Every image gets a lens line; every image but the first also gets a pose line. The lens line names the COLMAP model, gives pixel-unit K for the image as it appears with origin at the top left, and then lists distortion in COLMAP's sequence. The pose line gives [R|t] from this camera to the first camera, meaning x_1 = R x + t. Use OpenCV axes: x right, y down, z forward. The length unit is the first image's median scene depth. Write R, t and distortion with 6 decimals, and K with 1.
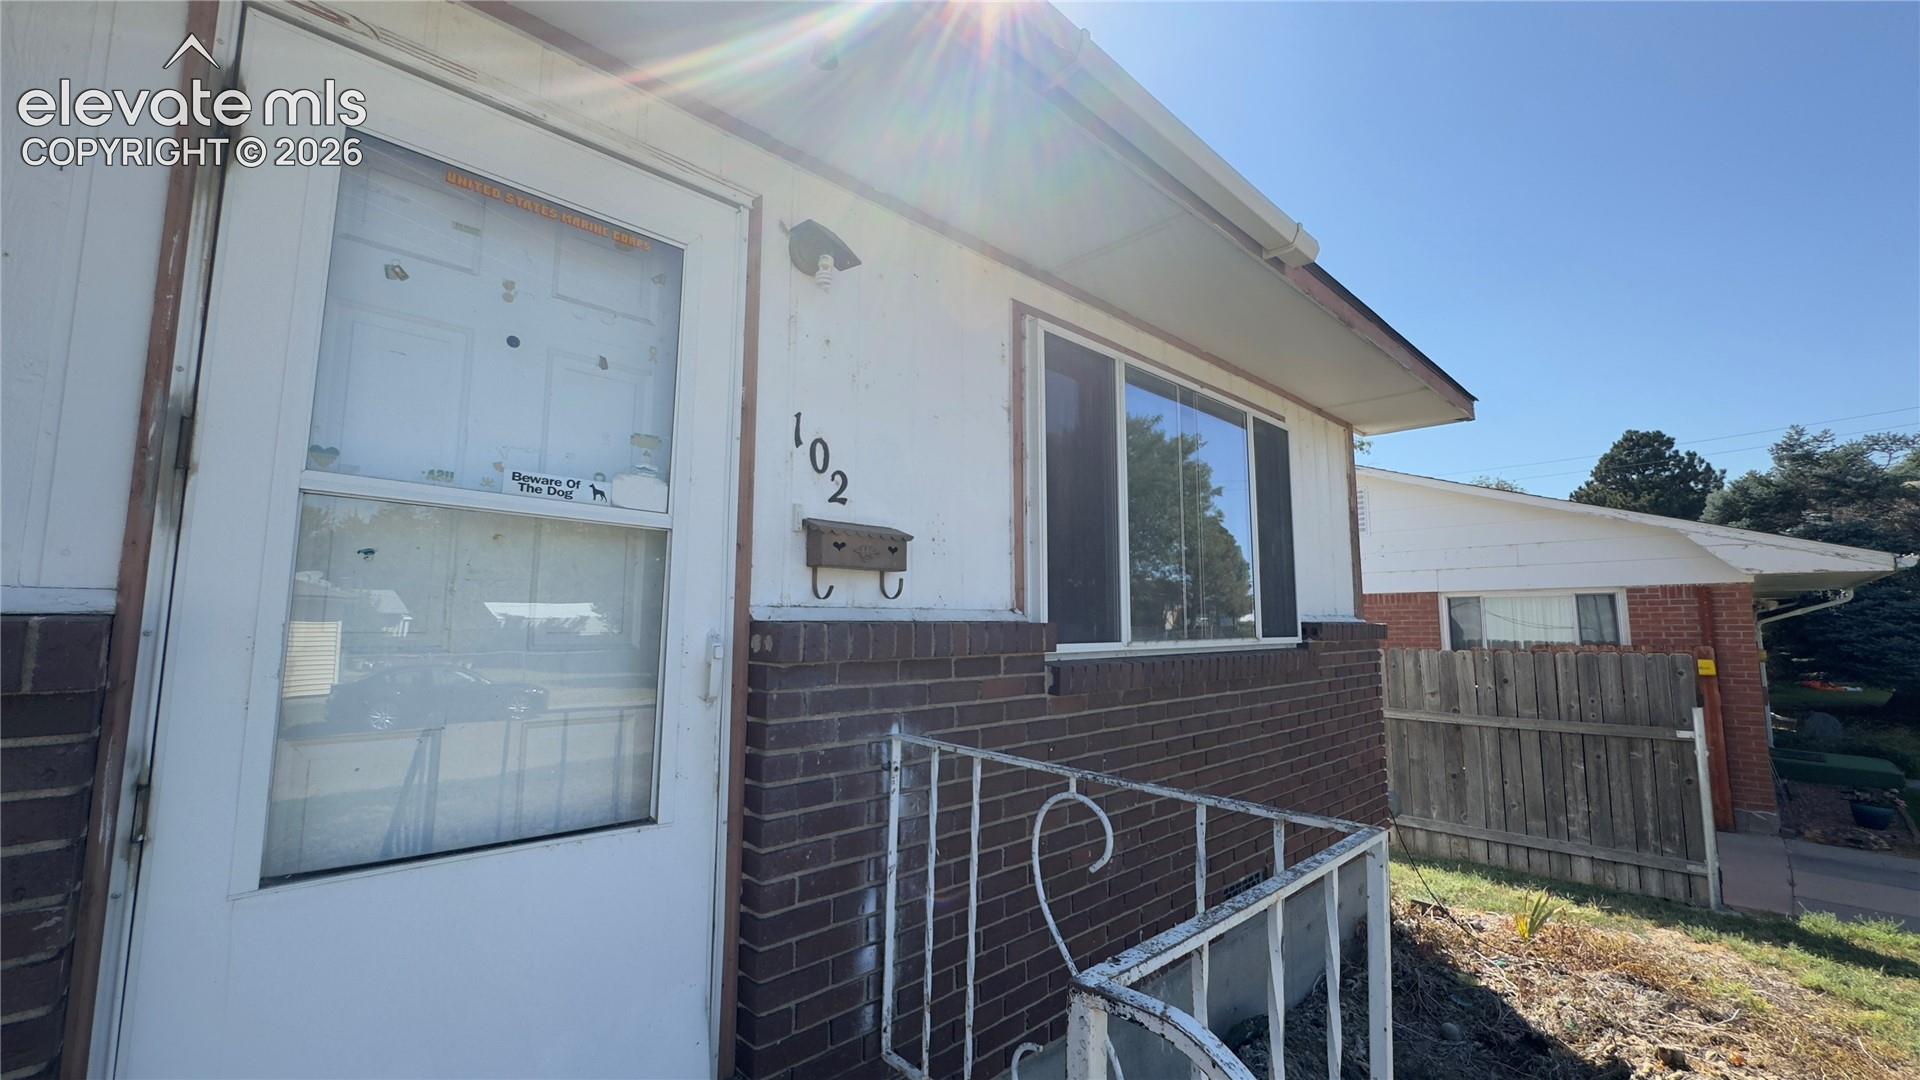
lens RADIAL K [[772.8, 0, 970.5], [0, 772.8, 538.4], [0, 0, 1]] dist [0.000398, -0.000022]
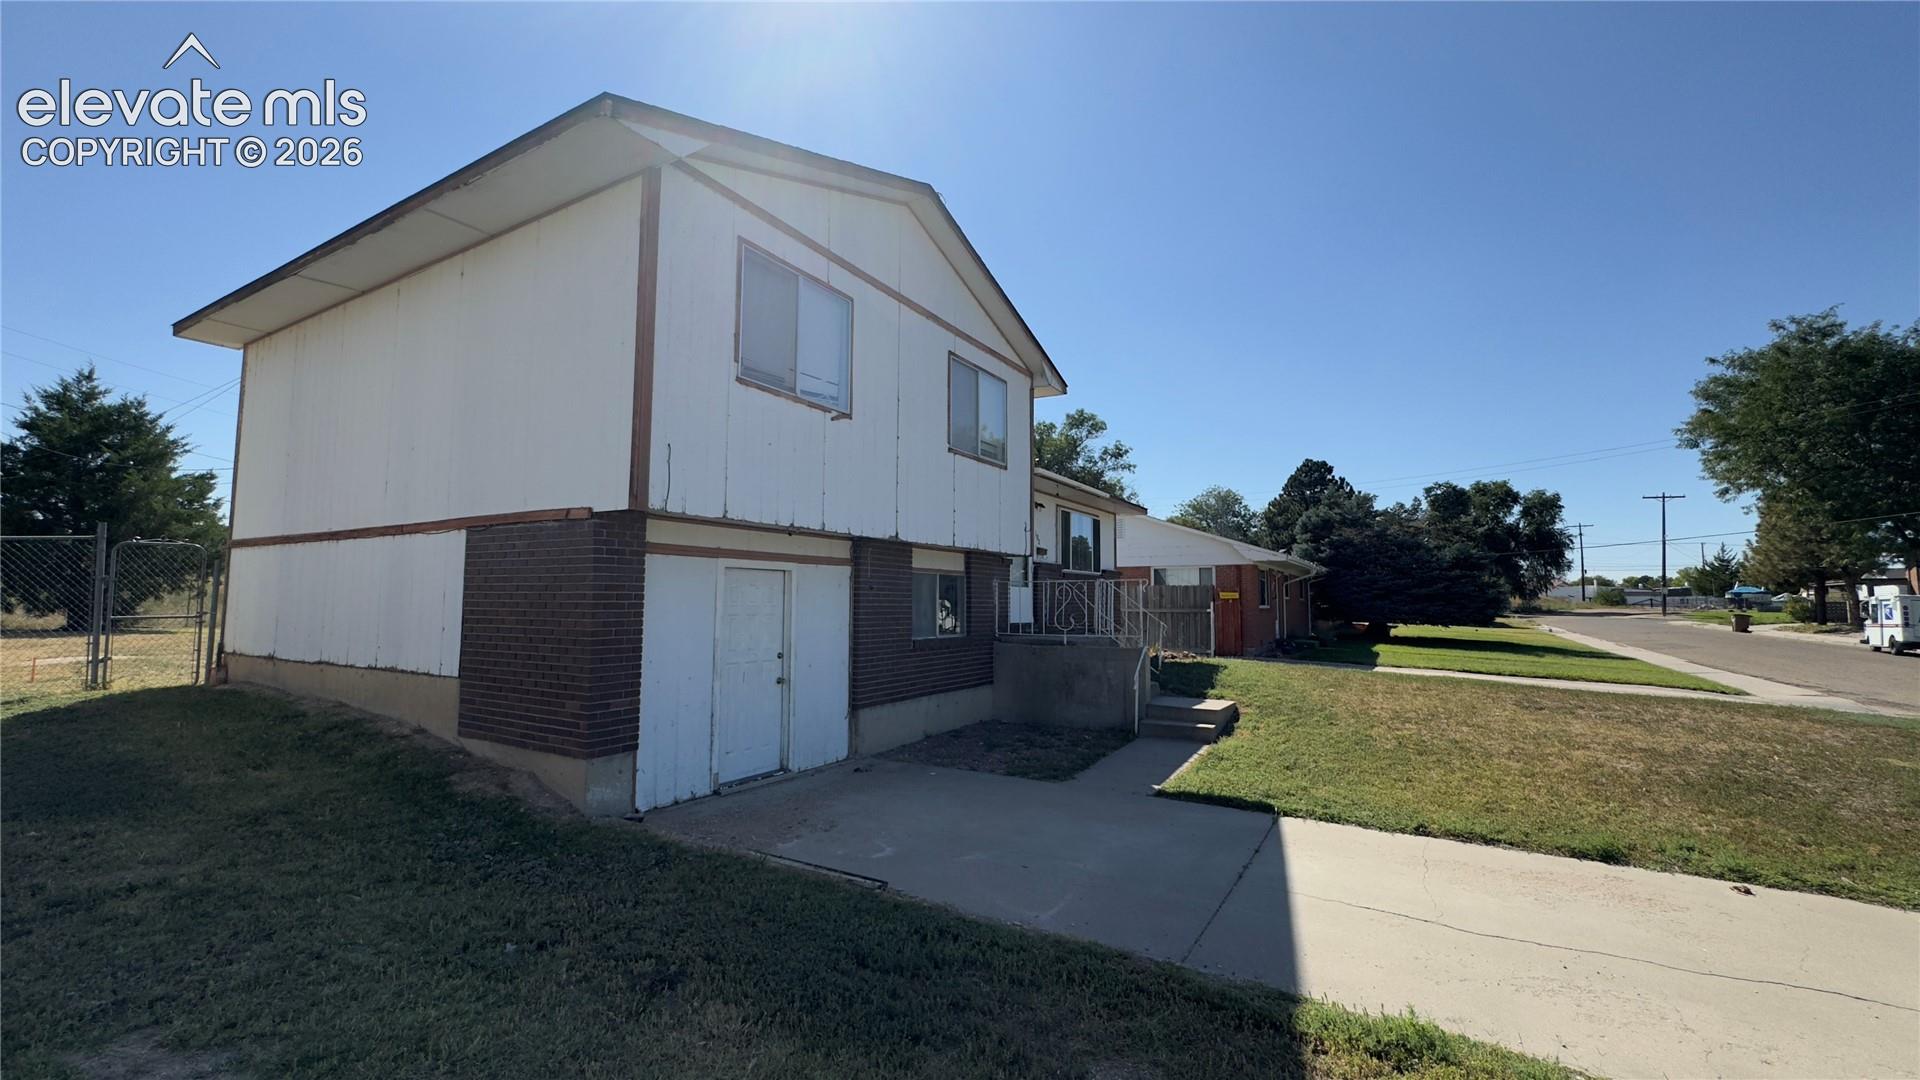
lens RADIAL K [[772.8, 0, 970.5], [0, 772.8, 538.4], [0, 0, 1]] dist [0.000398, -0.000022]
pose [[0.965195, 0.030826, 0.259709, -1.633807], [-0.038905, 0.998904, 0.026022, -0.163016], [-0.258622, -0.035221, 0.965336, -3.446634]]
